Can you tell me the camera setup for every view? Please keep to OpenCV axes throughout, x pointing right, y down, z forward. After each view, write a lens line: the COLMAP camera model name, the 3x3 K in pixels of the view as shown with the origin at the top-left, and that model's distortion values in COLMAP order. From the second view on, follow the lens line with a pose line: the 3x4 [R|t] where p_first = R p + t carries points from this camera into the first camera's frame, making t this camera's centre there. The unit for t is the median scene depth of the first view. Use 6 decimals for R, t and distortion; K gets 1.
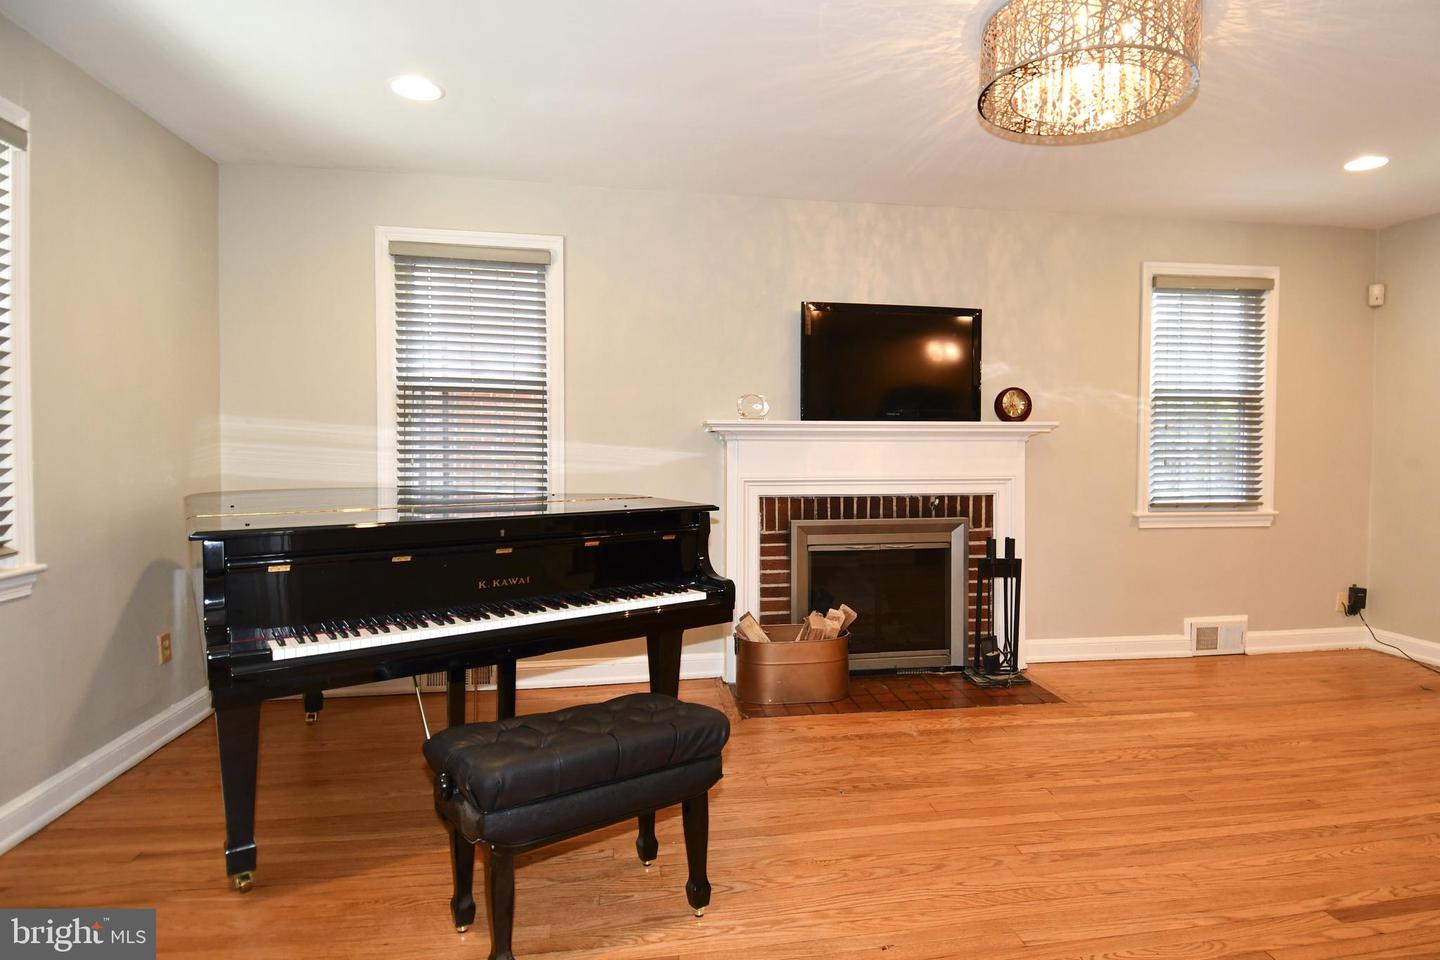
lens RADIAL K [[757.3, 0, 820.0], [0, 757.3, 458.5], [0, 0, 1]] dist [0.040833, -0.052797]
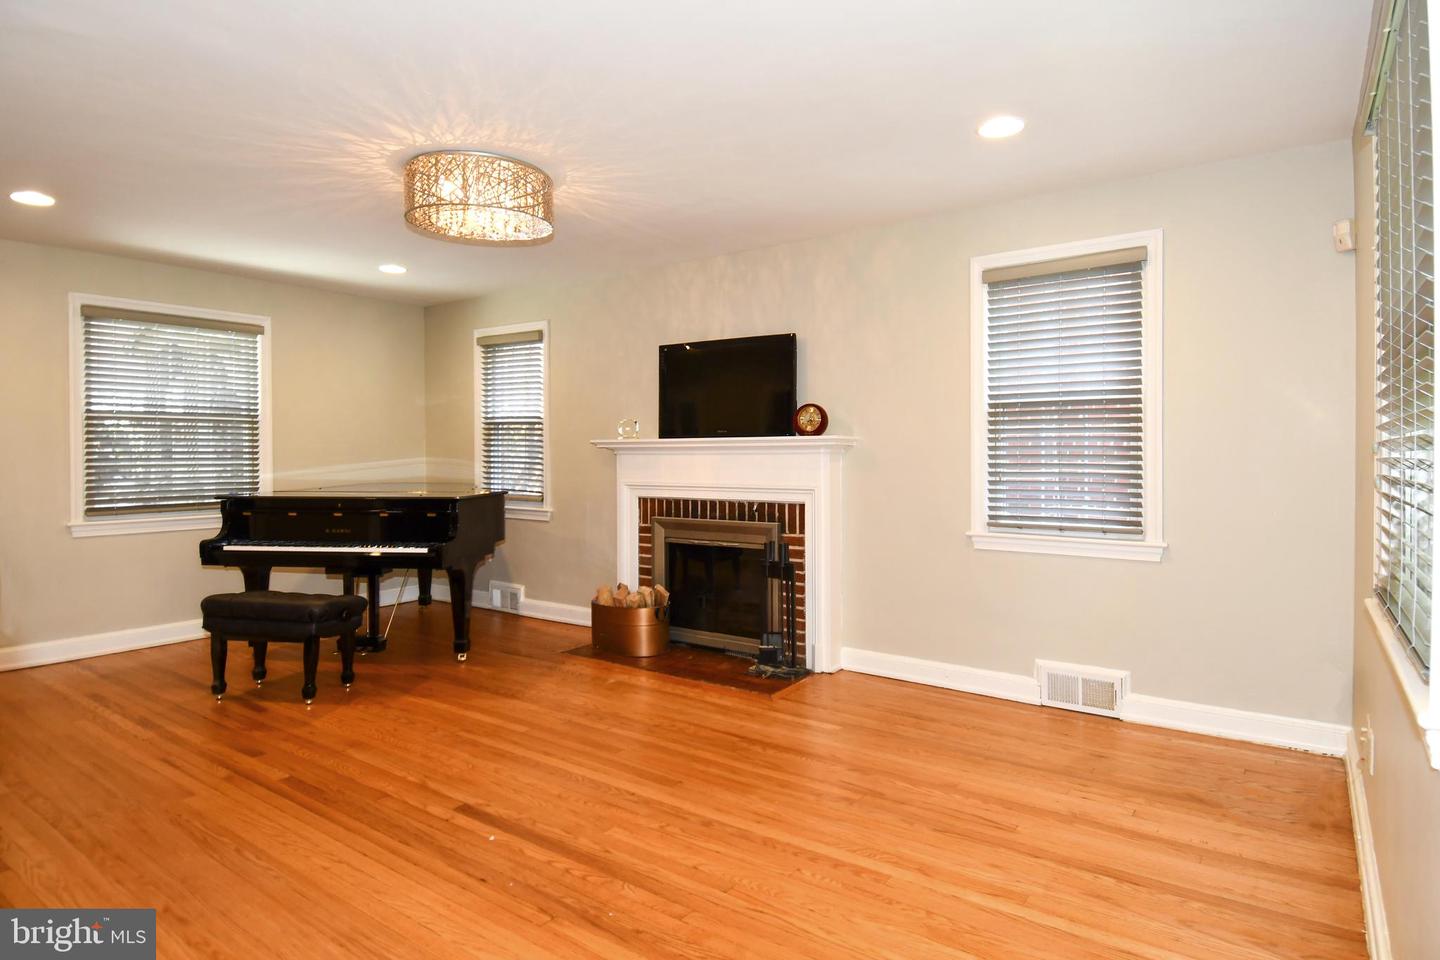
lens RADIAL K [[789.5, 0, 767.7], [0, 789.5, 451.4], [0, 0, 1]] dist [0.044392, -0.045899]
pose [[0.726383, -0.005806, -0.687266, 1.020315], [-0.007933, 0.999827, -0.016830, -0.007590], [0.687244, 0.017677, 0.726211, 0.159404]]
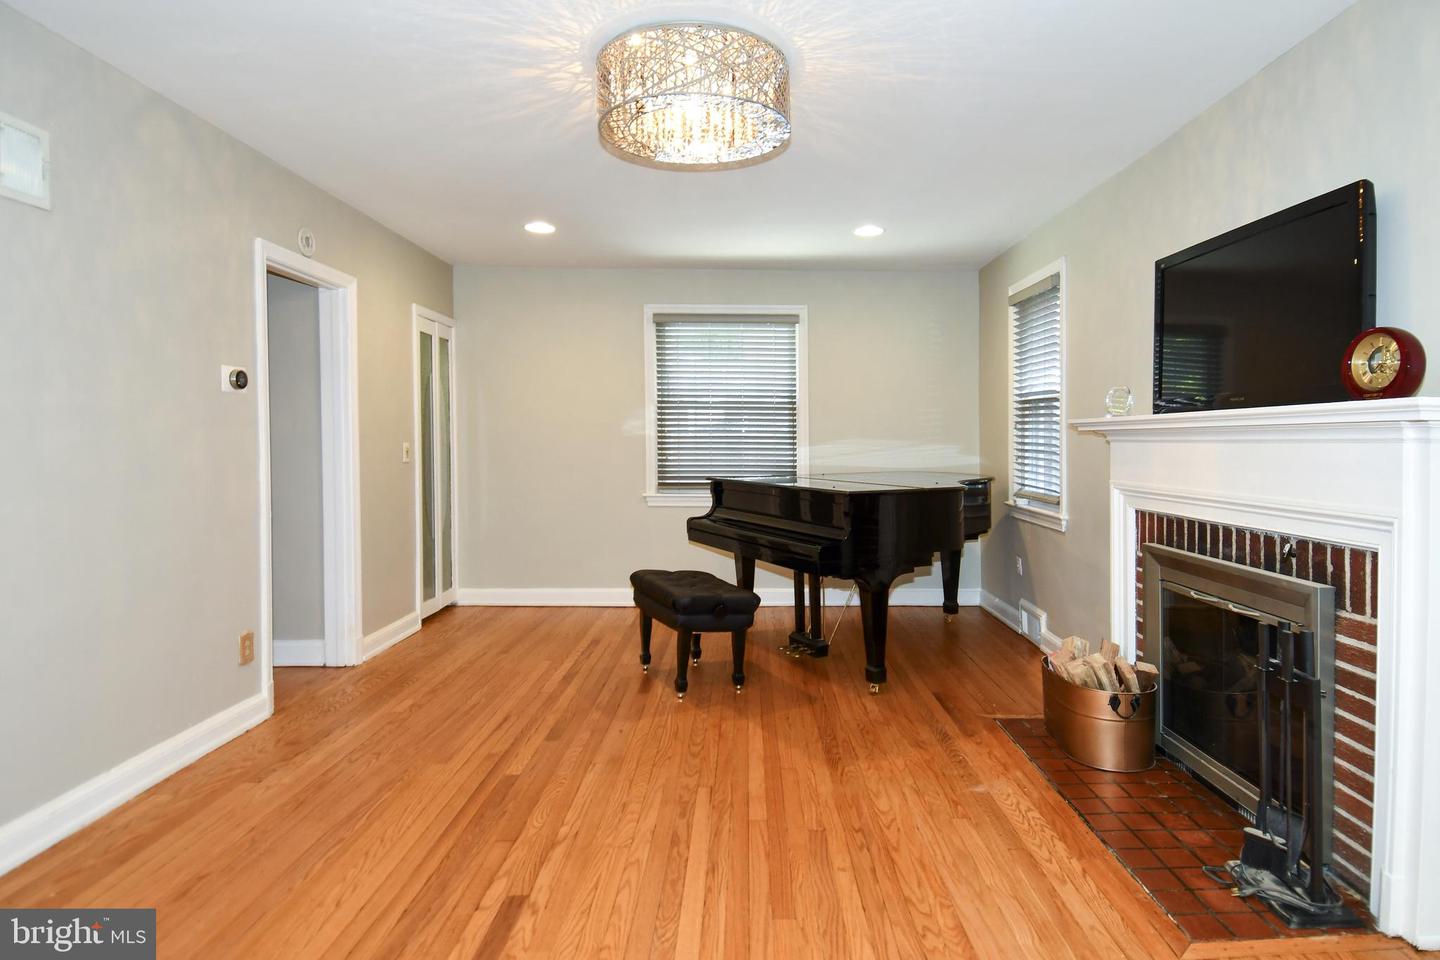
lens RADIAL K [[789.5, 0, 767.7], [0, 789.5, 451.4], [0, 0, 1]] dist [0.044392, -0.045899]
pose [[-0.155258, 0.010409, -0.987819, 0.839093], [-0.023794, 0.999615, 0.014273, -0.015671], [0.987587, 0.025721, -0.154950, 0.734358]]
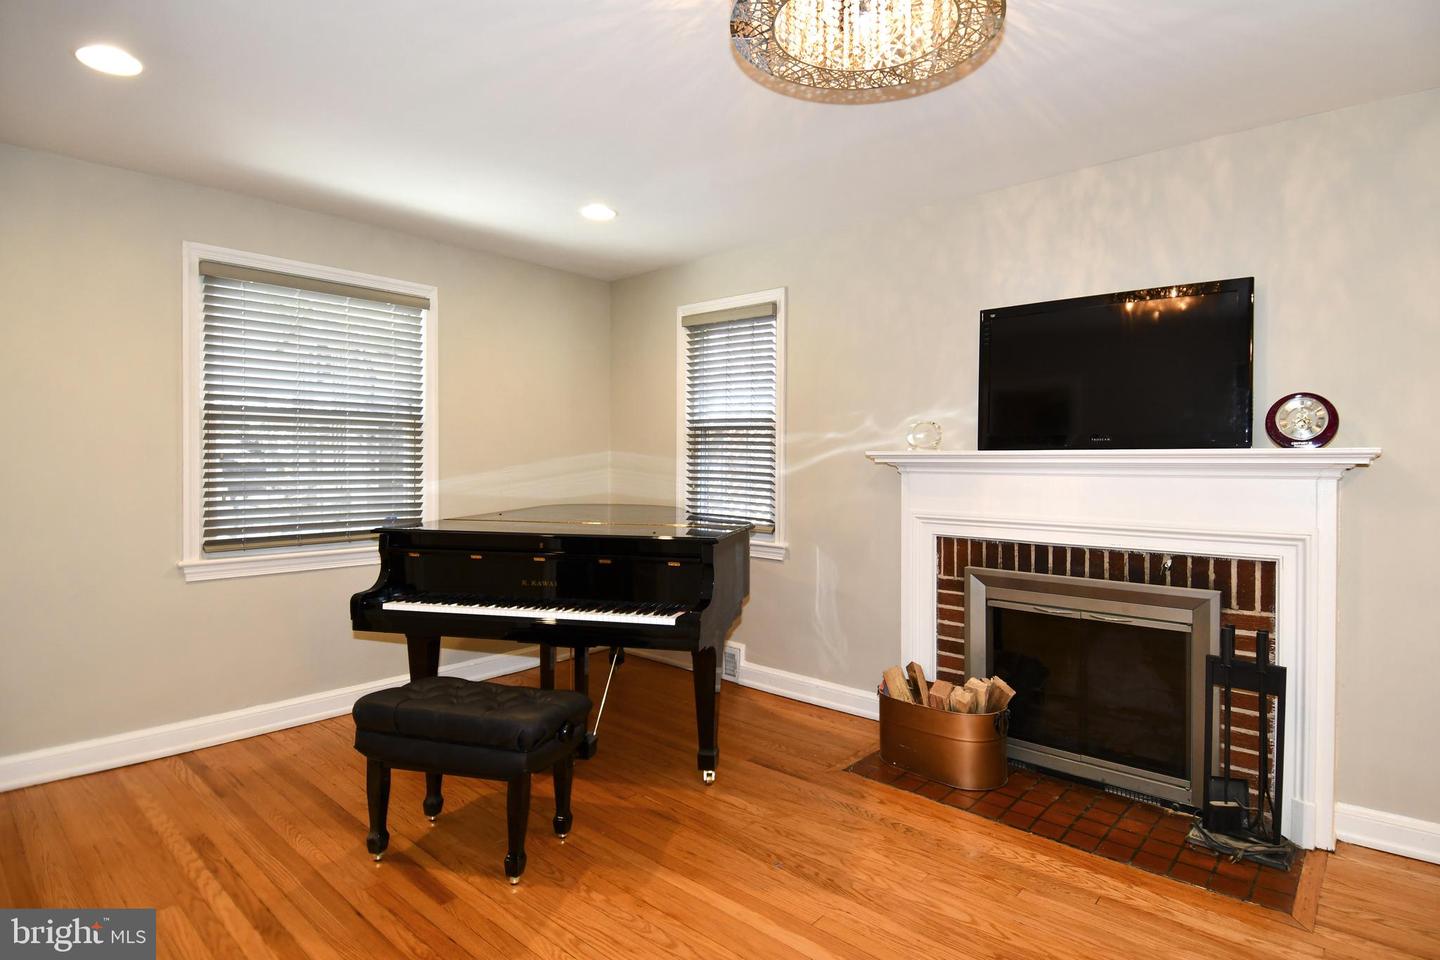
lens RADIAL K [[773.6, 0, 751.2], [0, 773.6, 462.1], [0, 0, 1]] dist [0.049805, -0.059606]
pose [[0.623876, 0.001445, -0.781522, 0.496551], [-0.019477, 0.999716, -0.013700, -0.019840], [0.781281, 0.023769, 0.623727, 0.256718]]
